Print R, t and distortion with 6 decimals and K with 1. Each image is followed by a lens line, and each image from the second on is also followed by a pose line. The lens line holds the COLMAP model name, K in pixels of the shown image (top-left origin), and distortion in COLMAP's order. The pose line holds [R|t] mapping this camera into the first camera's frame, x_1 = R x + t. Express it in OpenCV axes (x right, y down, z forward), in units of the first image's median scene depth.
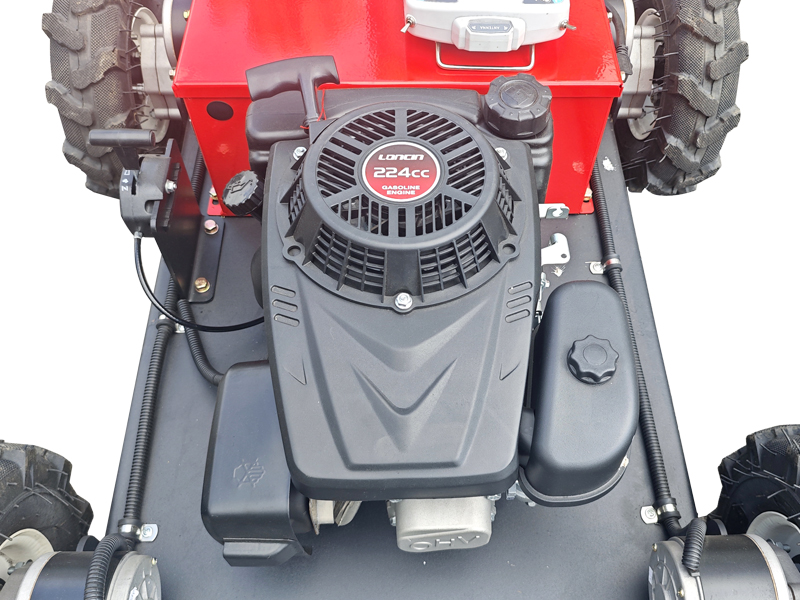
lens RADIAL K [[470.8, 0, 431.7], [0, 470.8, 299.7], [0, 0, 1]] dist [0.052280, -0.045561]
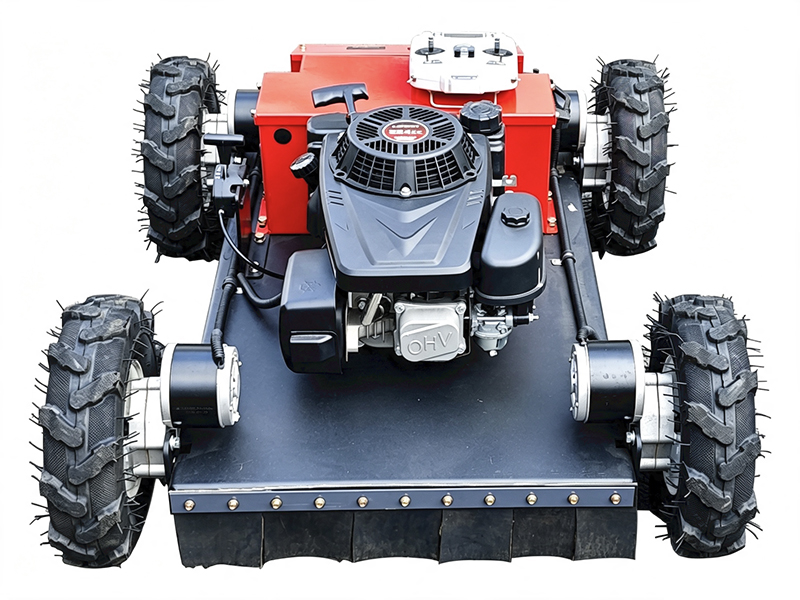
lens RADIAL K [[470.8, 0, 431.7], [0, 470.8, 299.7], [0, 0, 1]] dist [0.052280, -0.045561]
pose [[0.999942, 0.001552, -0.010616, 0.044577], [-0.003765, 0.977320, -0.211734, 0.620359], [0.010047, 0.211762, 0.977270, -0.485116]]
